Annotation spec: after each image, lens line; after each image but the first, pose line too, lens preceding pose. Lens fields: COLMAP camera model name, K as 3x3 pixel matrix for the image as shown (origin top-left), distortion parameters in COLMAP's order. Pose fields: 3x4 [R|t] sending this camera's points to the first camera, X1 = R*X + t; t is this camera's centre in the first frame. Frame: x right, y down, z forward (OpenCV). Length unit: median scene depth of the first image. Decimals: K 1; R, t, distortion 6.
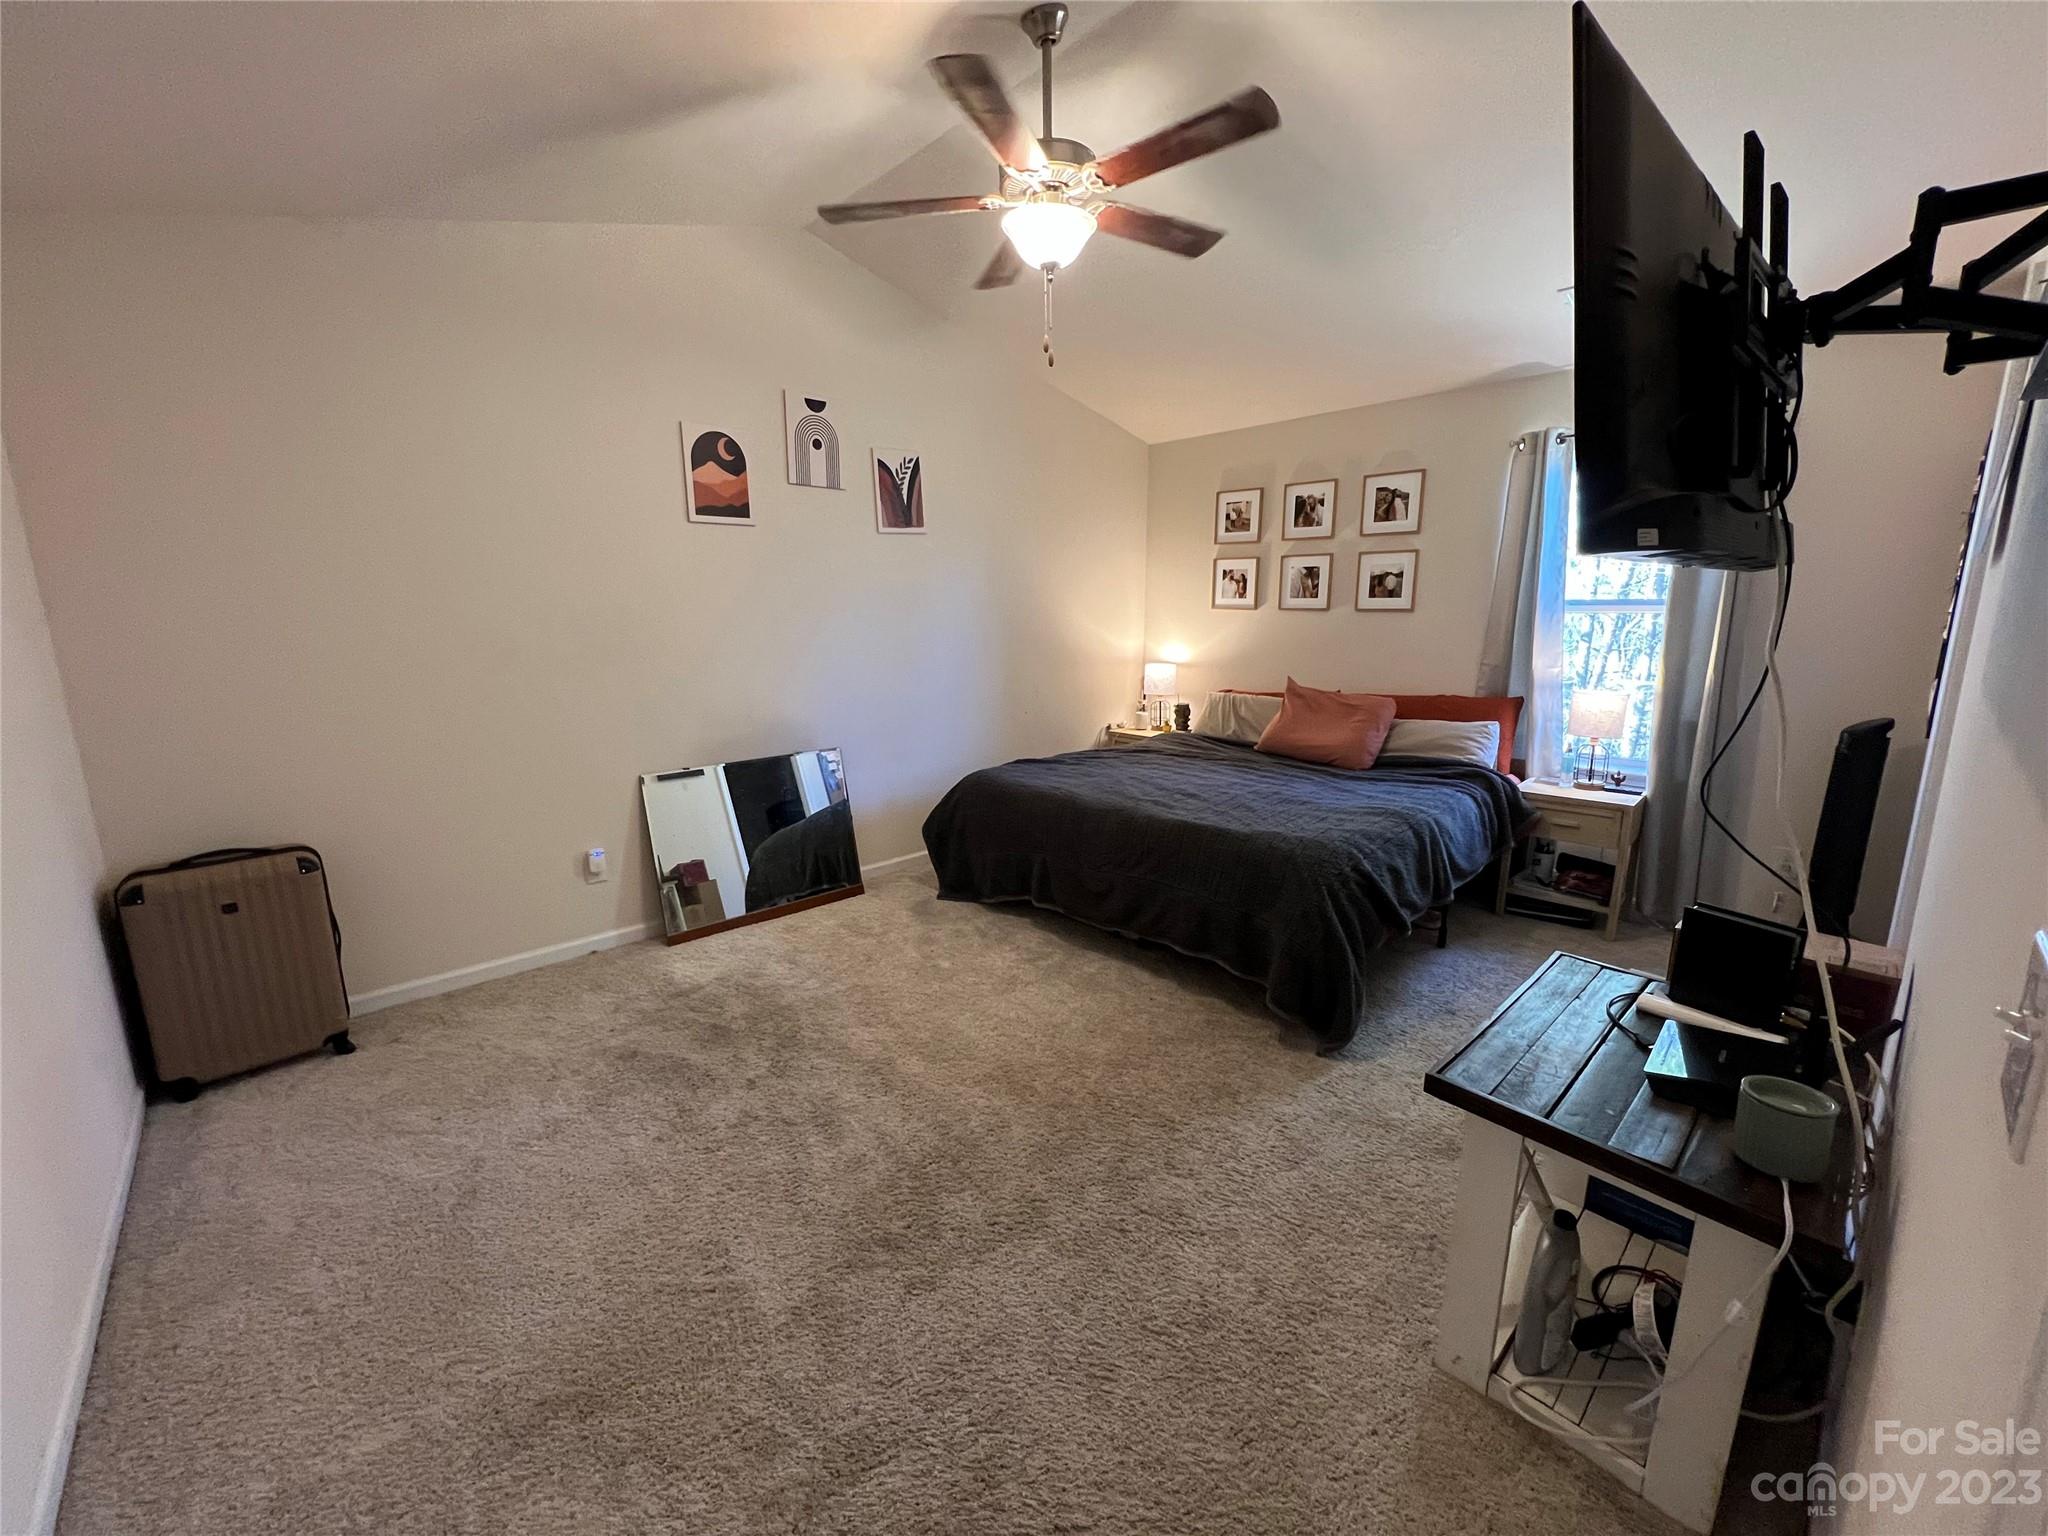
lens RADIAL K [[815.7, 0, 1023.2], [0, 815.7, 761.3], [0, 0, 1]] dist [-0.000699, -0.000635]
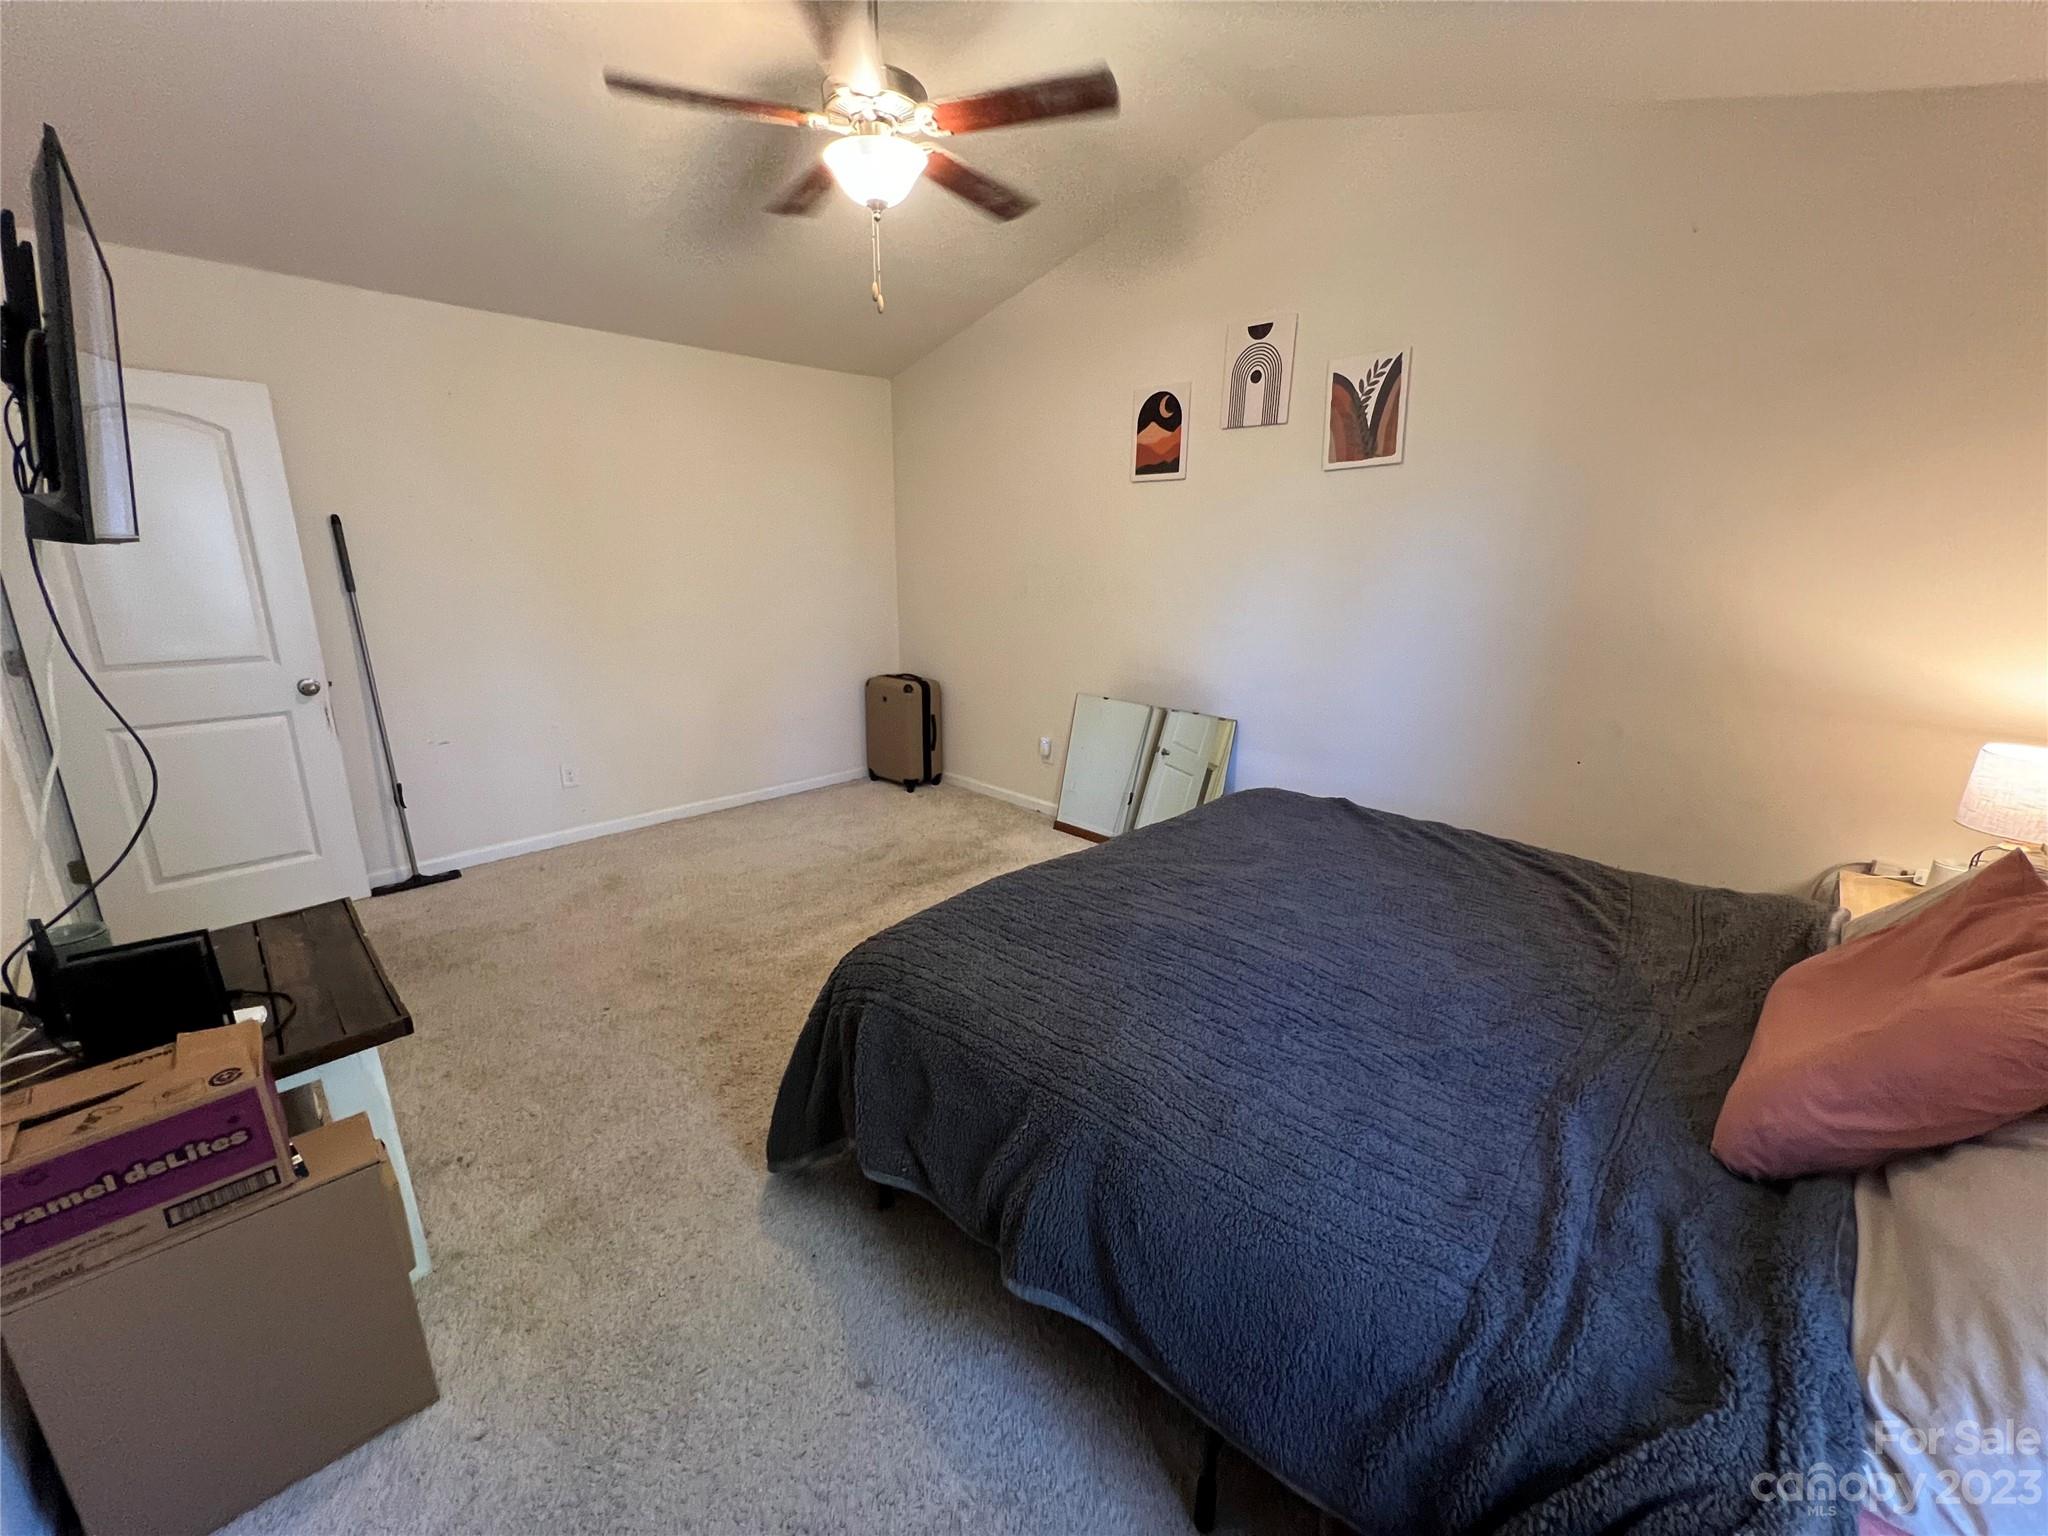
lens RADIAL K [[815.7, 0, 1021.7], [0, 815.7, 767.6], [0, 0, 1]] dist [-0.000699, -0.000635]
pose [[0.054369, 0.268937, -0.961622, 0.739284], [-0.200070, 0.946451, 0.253382, -0.170098], [0.978272, 0.178615, 0.105264, 0.777205]]
